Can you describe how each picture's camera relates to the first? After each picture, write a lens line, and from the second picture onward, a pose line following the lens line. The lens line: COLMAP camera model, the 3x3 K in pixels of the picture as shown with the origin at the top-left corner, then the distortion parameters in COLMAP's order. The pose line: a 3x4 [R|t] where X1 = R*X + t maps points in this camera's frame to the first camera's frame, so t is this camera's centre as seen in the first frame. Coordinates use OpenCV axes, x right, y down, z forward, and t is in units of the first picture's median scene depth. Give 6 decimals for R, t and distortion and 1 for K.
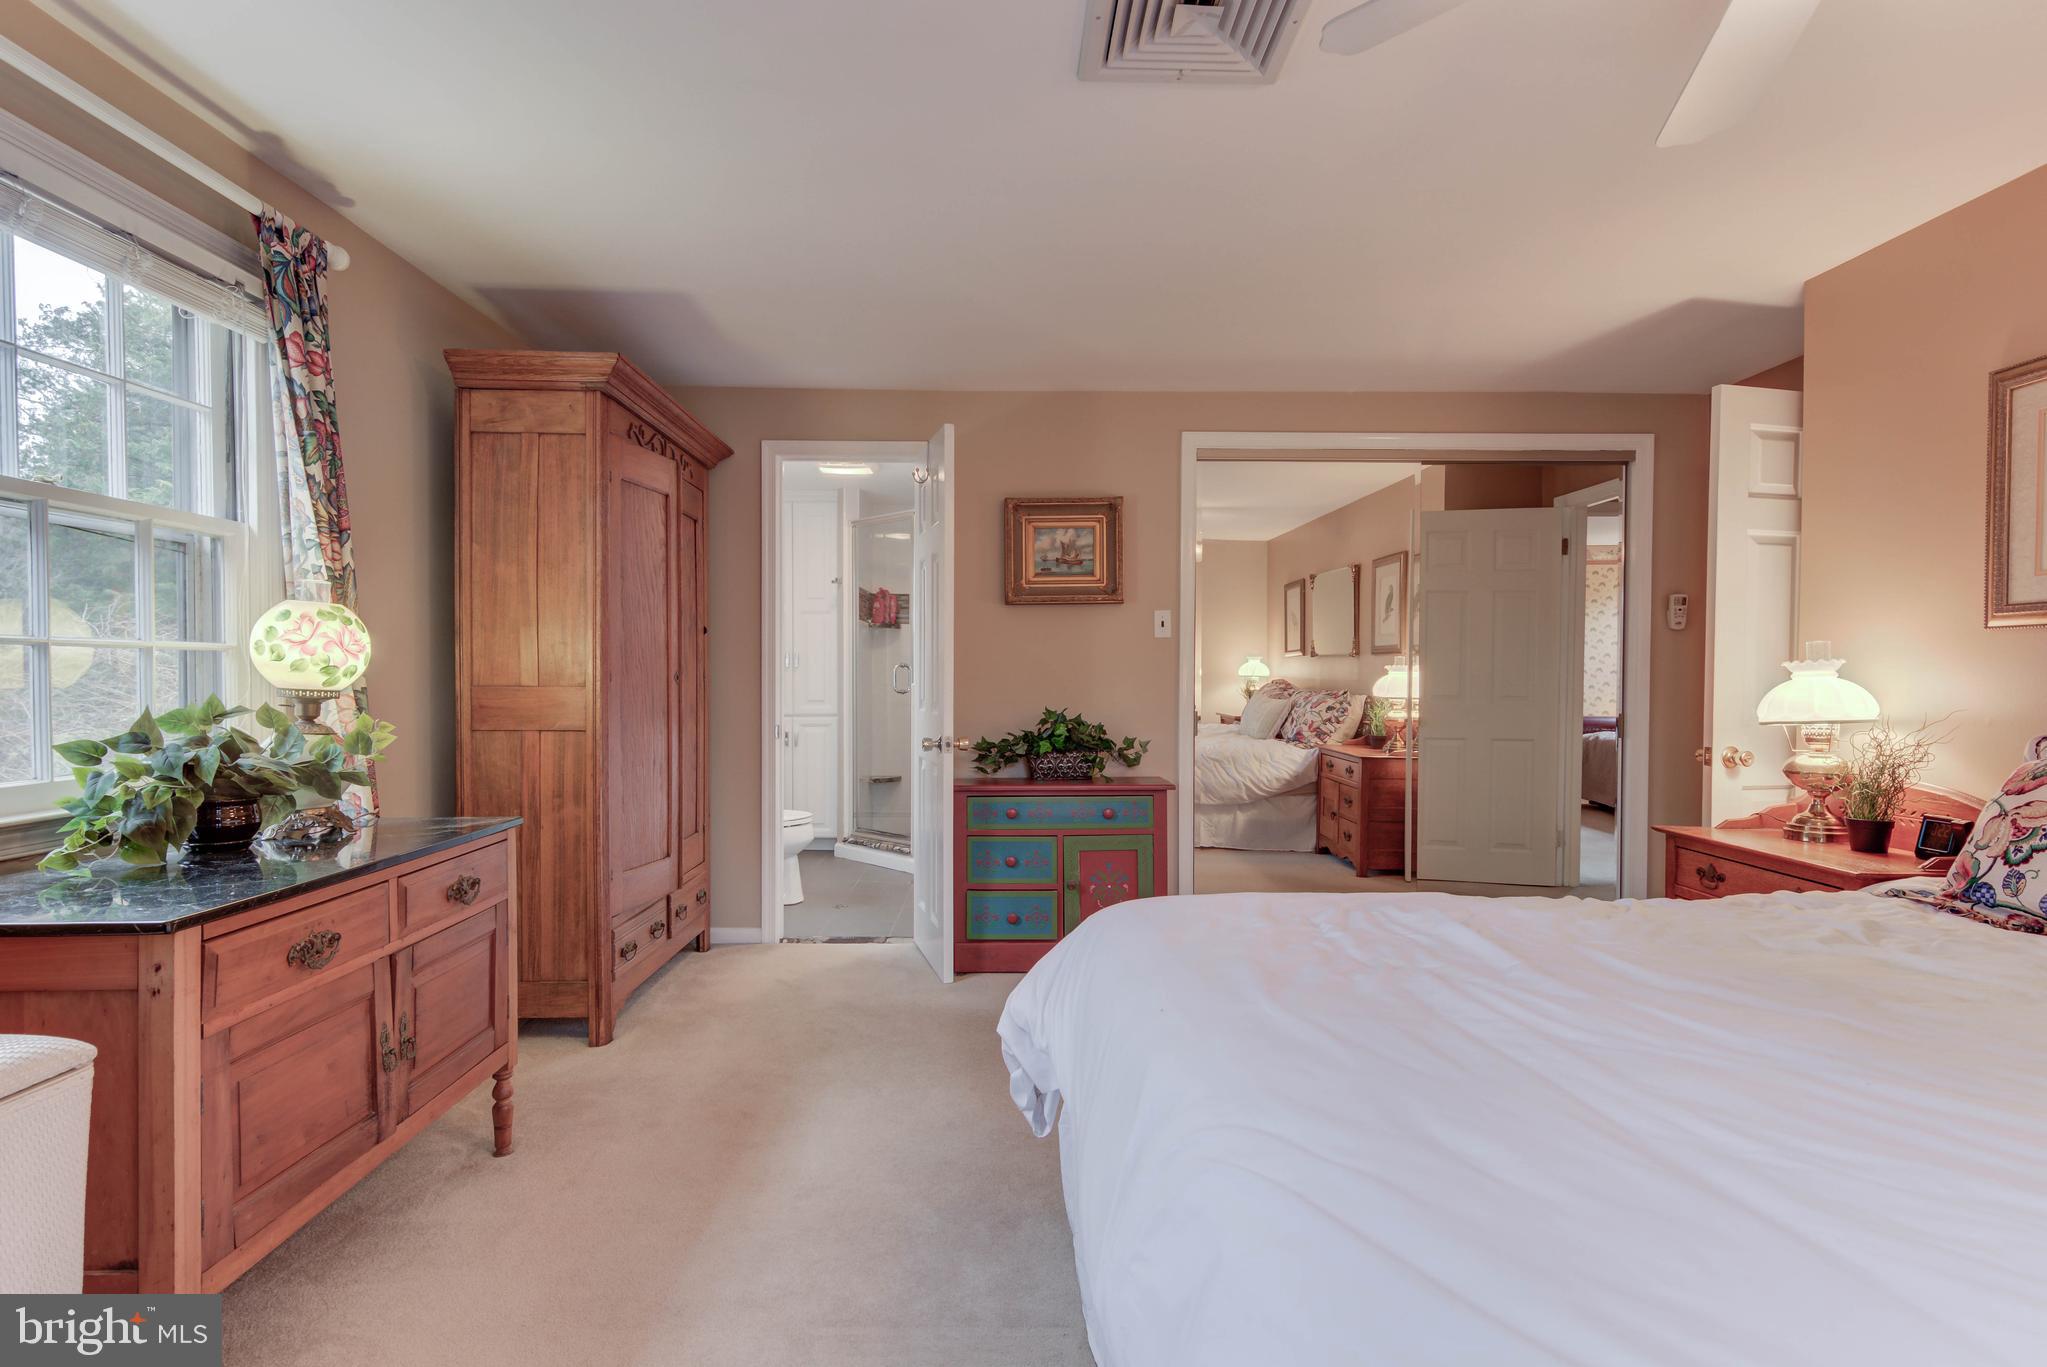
lens RADIAL K [[1025.8, 0, 1018.2], [0, 1025.8, 683.4], [0, 0, 1]] dist [0.023504, -0.008984]
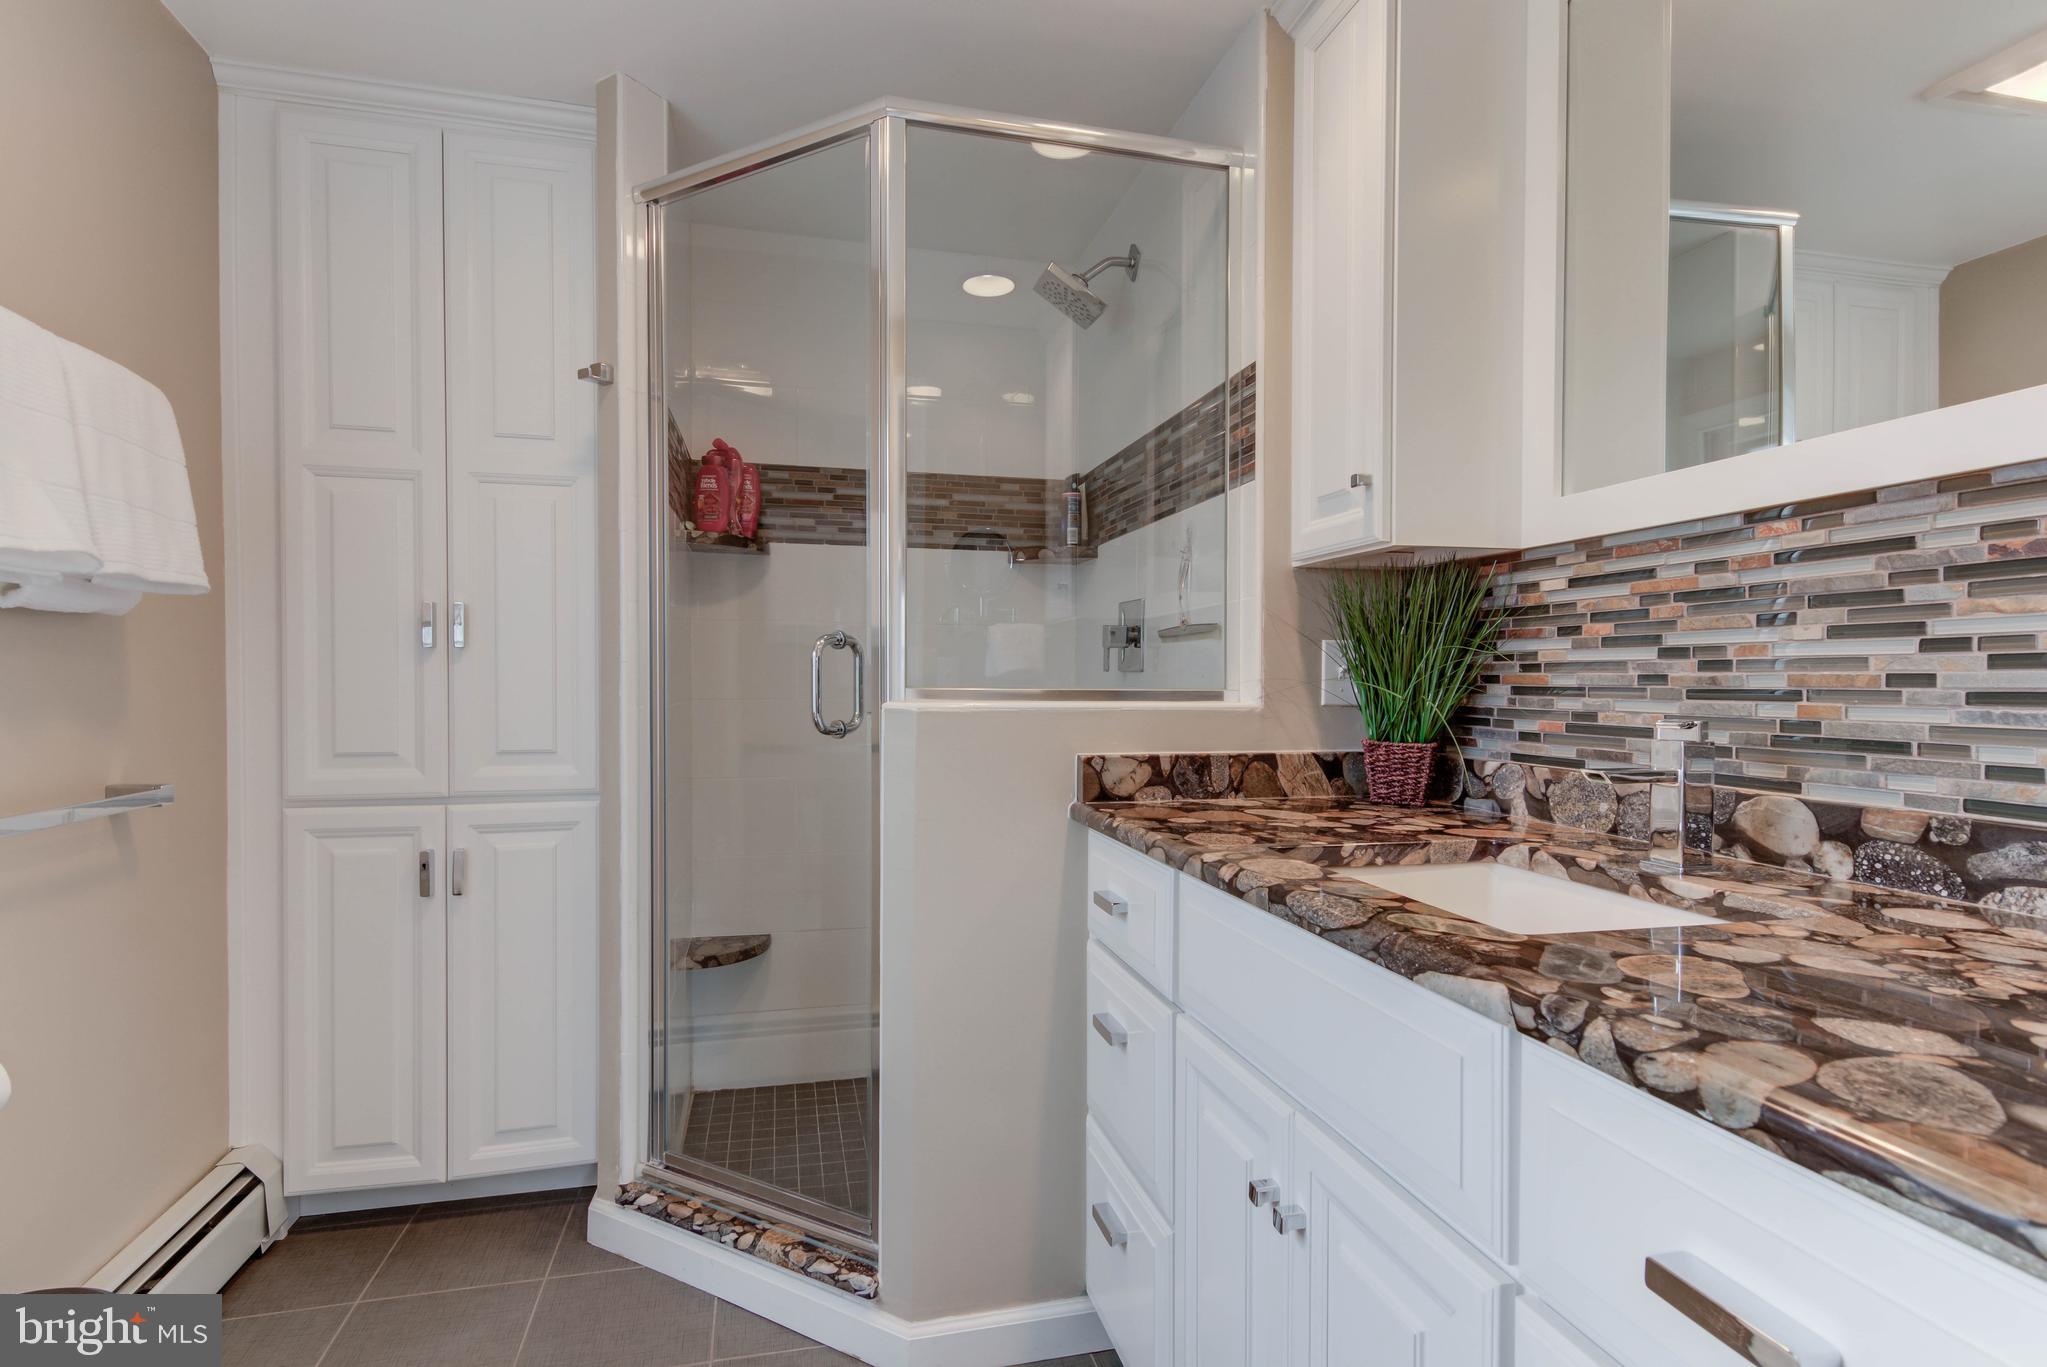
lens RADIAL K [[1025.8, 0, 1027.0], [0, 1025.8, 681.1], [0, 0, 1]] dist [0.023504, -0.008984]
pose [[0.973818, -0.003041, 0.227310, -0.119711], [0.002643, 0.999994, 0.002056, -0.005653], [-0.227315, -0.001402, 0.973820, 0.660044]]
